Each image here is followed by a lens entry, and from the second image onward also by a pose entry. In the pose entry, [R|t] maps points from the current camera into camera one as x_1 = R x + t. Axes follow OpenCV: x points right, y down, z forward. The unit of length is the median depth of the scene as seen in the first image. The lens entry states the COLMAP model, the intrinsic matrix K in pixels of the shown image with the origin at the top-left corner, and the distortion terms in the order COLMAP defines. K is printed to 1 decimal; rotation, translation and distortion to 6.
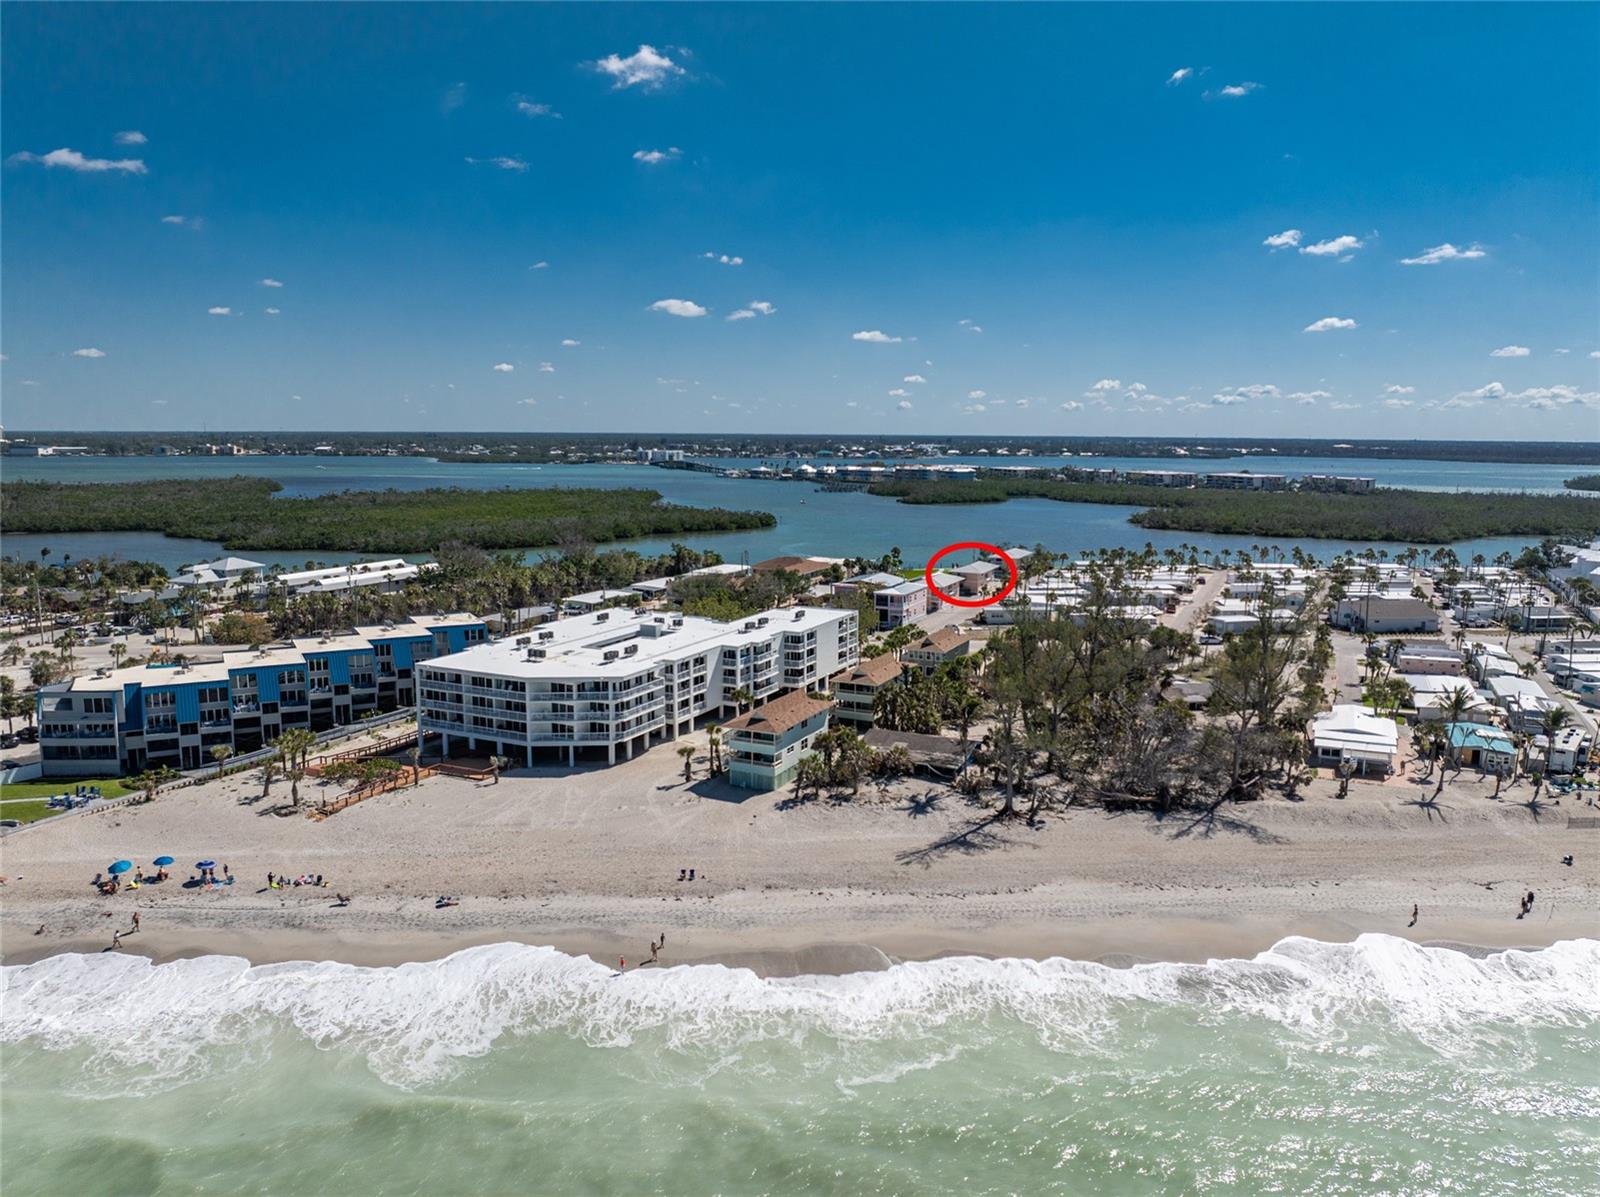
lens RADIAL K [[1138.2, 0, 806.4], [0, 1138.2, 574.4], [0, 0, 1]] dist [-0.027349, -0.019208]
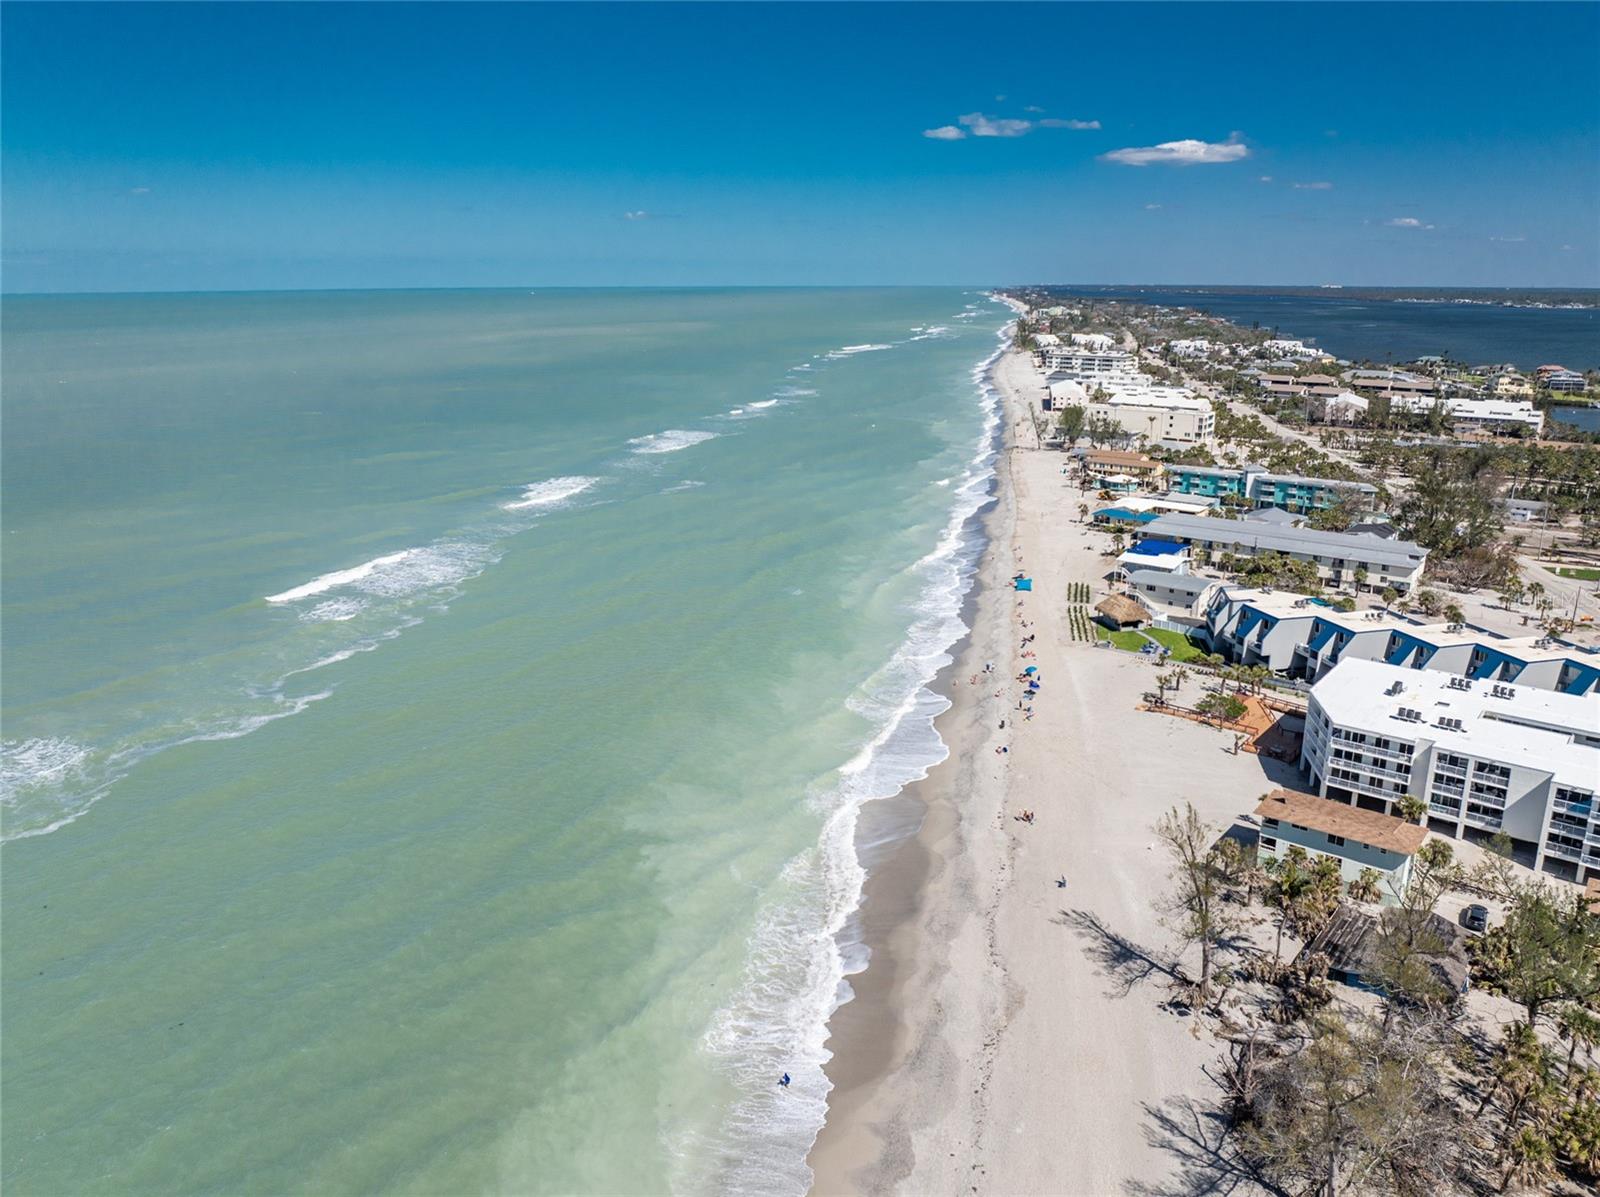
lens RADIAL K [[1136.3, 0, 809.5], [0, 1136.3, 599.2], [0, 0, 1]] dist [-0.038339, -0.000339]
pose [[-0.247002, 0.253727, -0.935207, 0.145685], [-0.116684, 0.950301, 0.288640, -0.042019], [0.961964, 0.180418, -0.205120, 0.126603]]
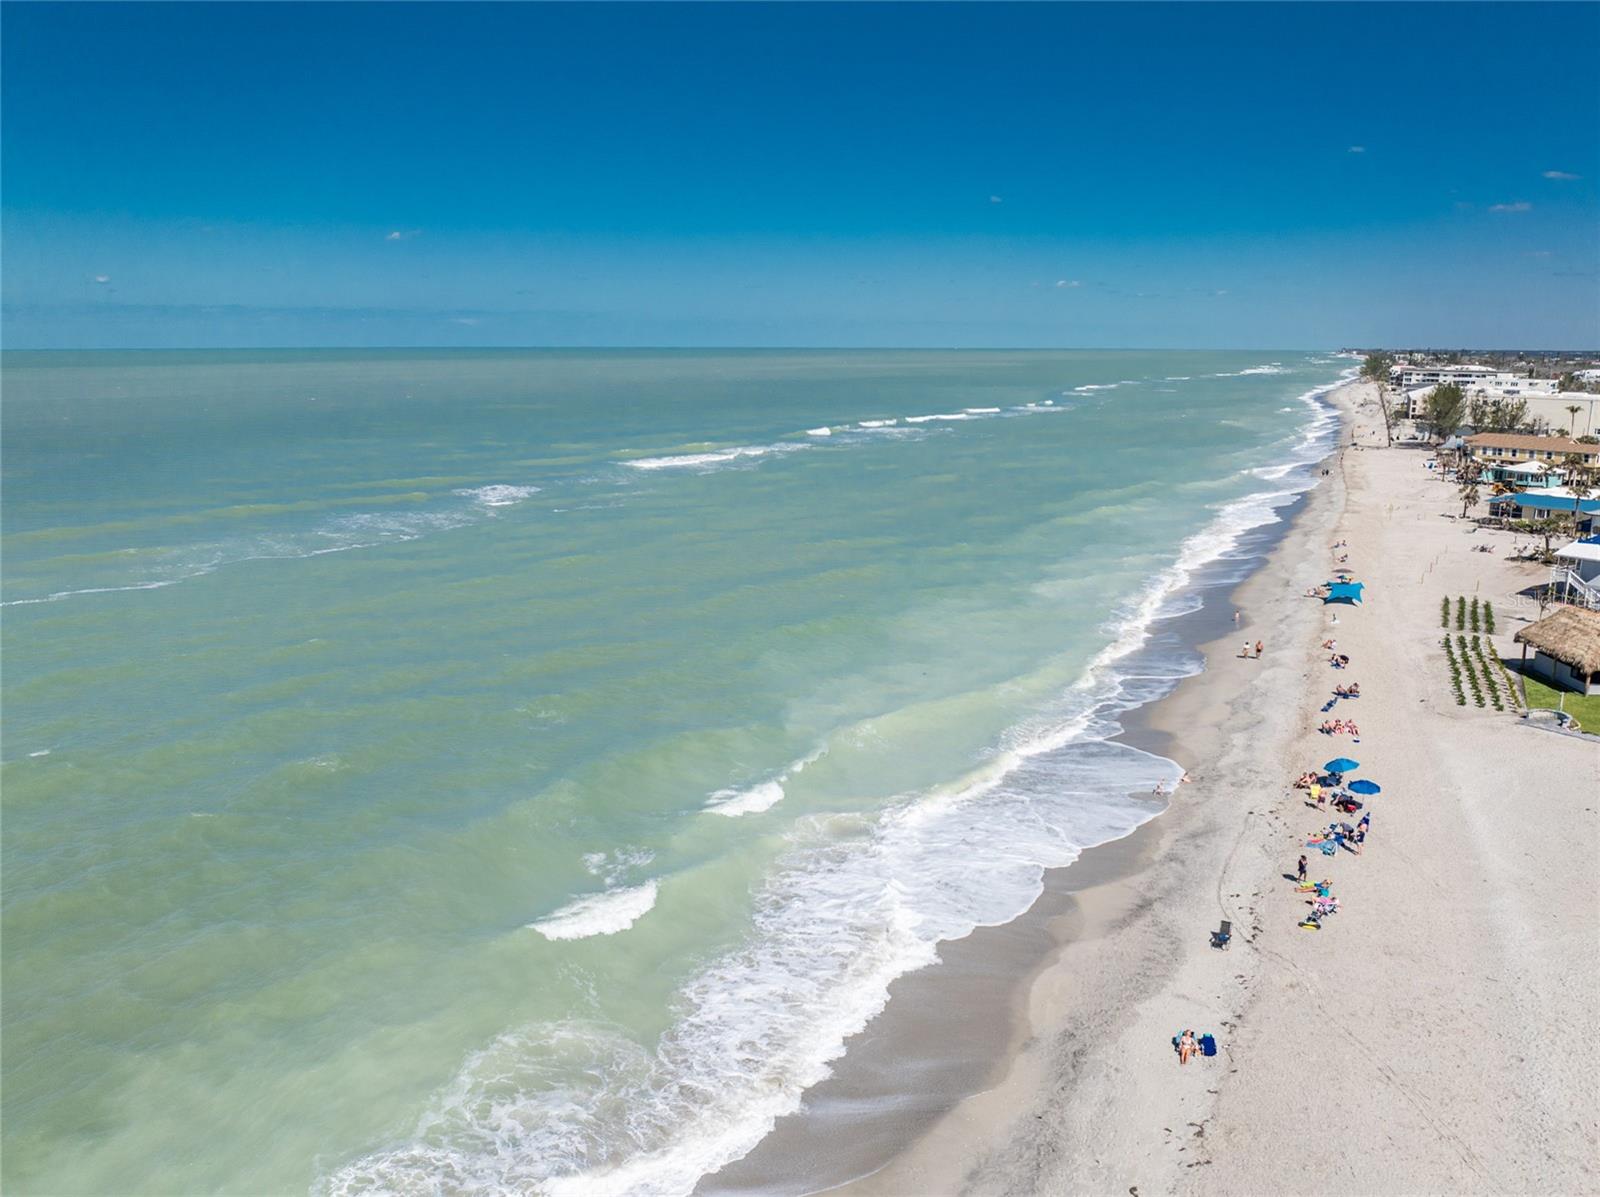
lens RADIAL K [[1159.5, 0, 800.0], [0, 1159.5, 598.5], [0, 0, 1]] dist [-0.081985, 0.050324]
pose [[-0.505873, 0.176926, -0.844269, 0.012460], [-0.107125, 0.958278, 0.265005, 0.002748], [0.855930, 0.224501, -0.465814, 0.127391]]
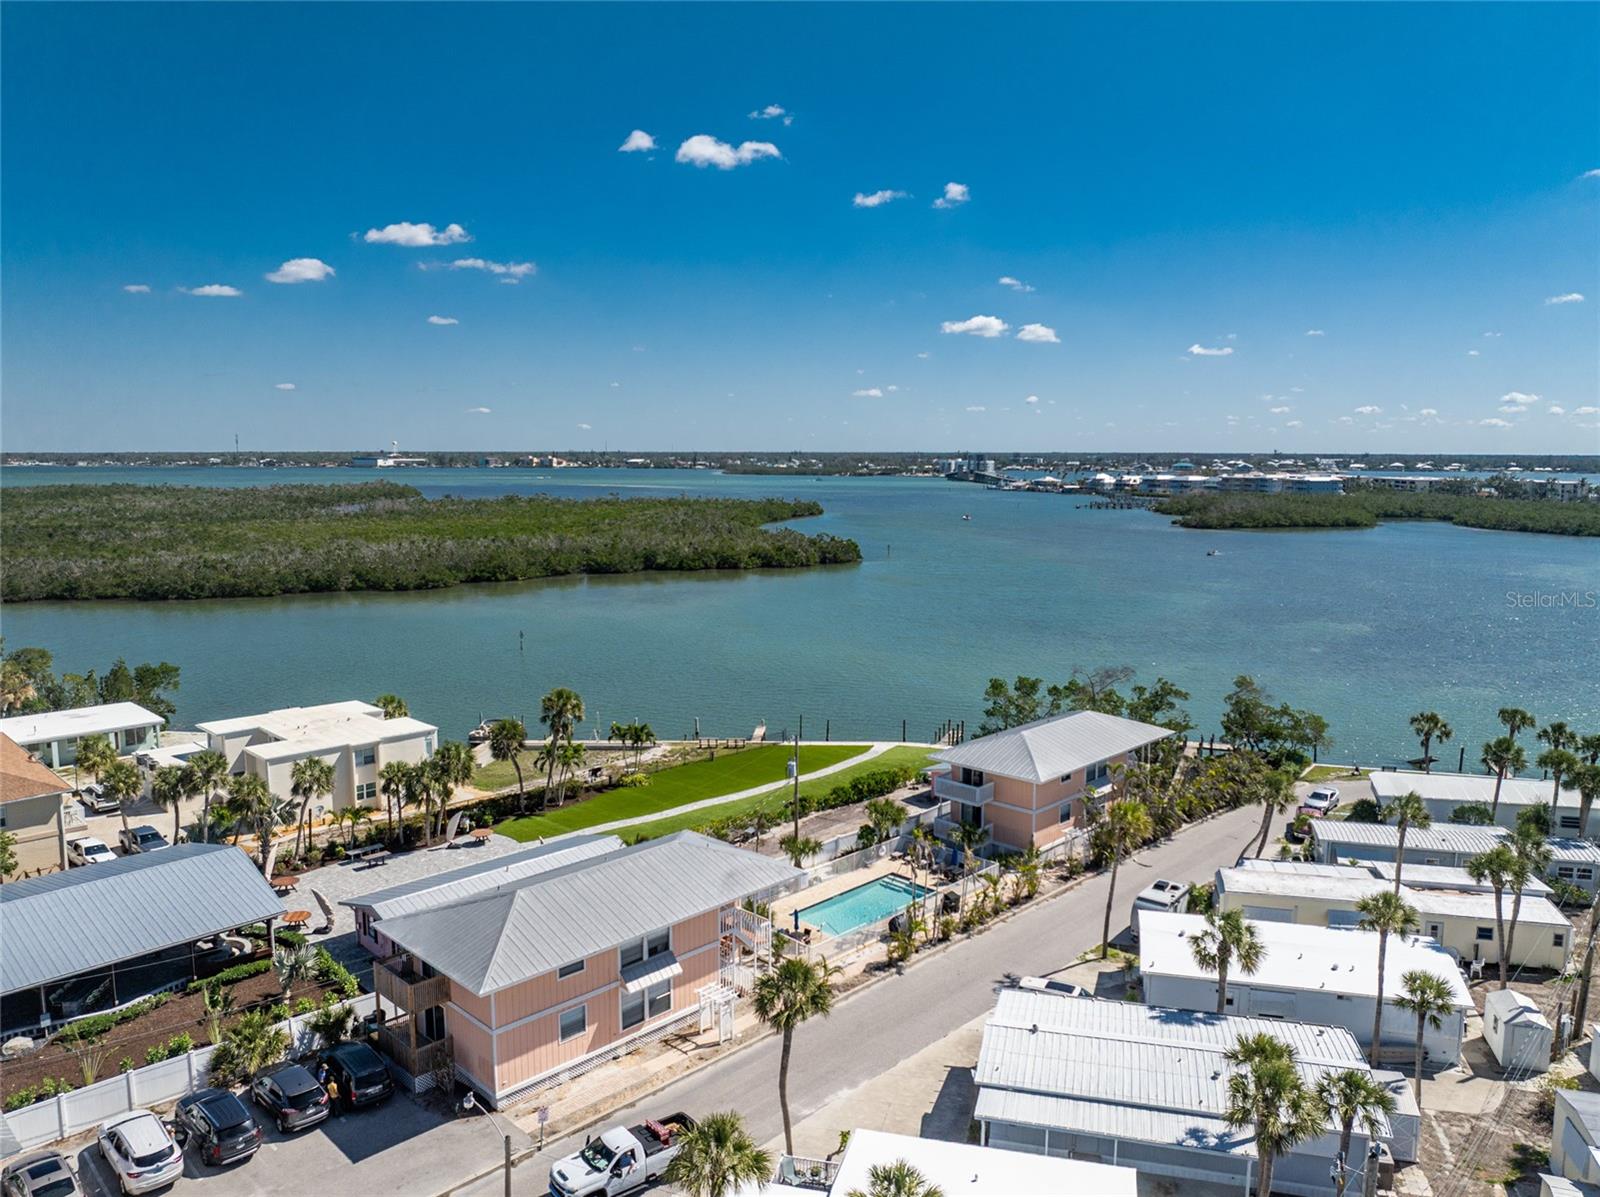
lens RADIAL K [[1138.2, 0, 806.4], [0, 1138.2, 574.4], [0, 0, 1]] dist [-0.027349, -0.019208]
pose [[0.941658, 0.030820, -0.335157, 0.086212], [-0.036851, 0.999253, -0.011648, -0.019565], [0.334547, 0.023320, 0.942090, 0.313307]]
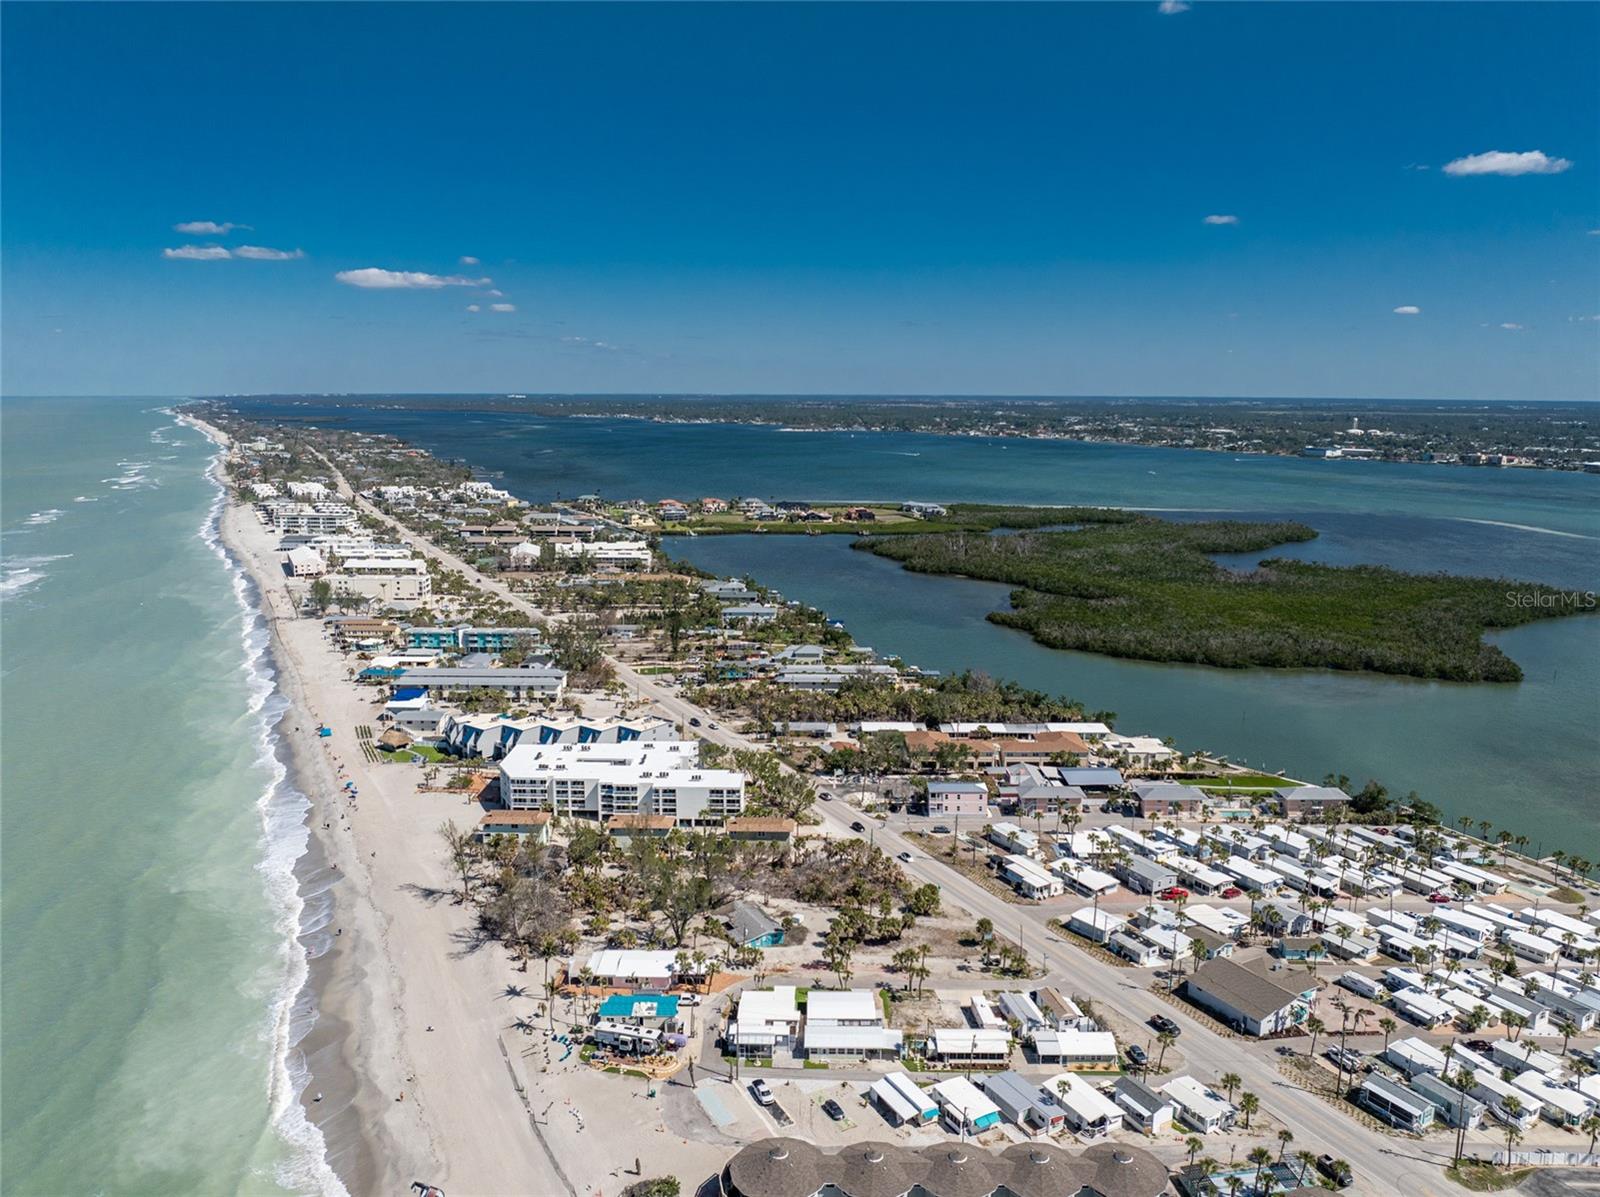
lens RADIAL K [[1138.2, 0, 806.4], [0, 1138.2, 574.4], [0, 0, 1]] dist [-0.027349, -0.019208]
pose [[0.405463, 0.139847, -0.903351, 0.333311], [-0.113165, 0.988305, 0.102205, -0.097751], [0.907079, 0.060787, 0.416547, 0.100996]]
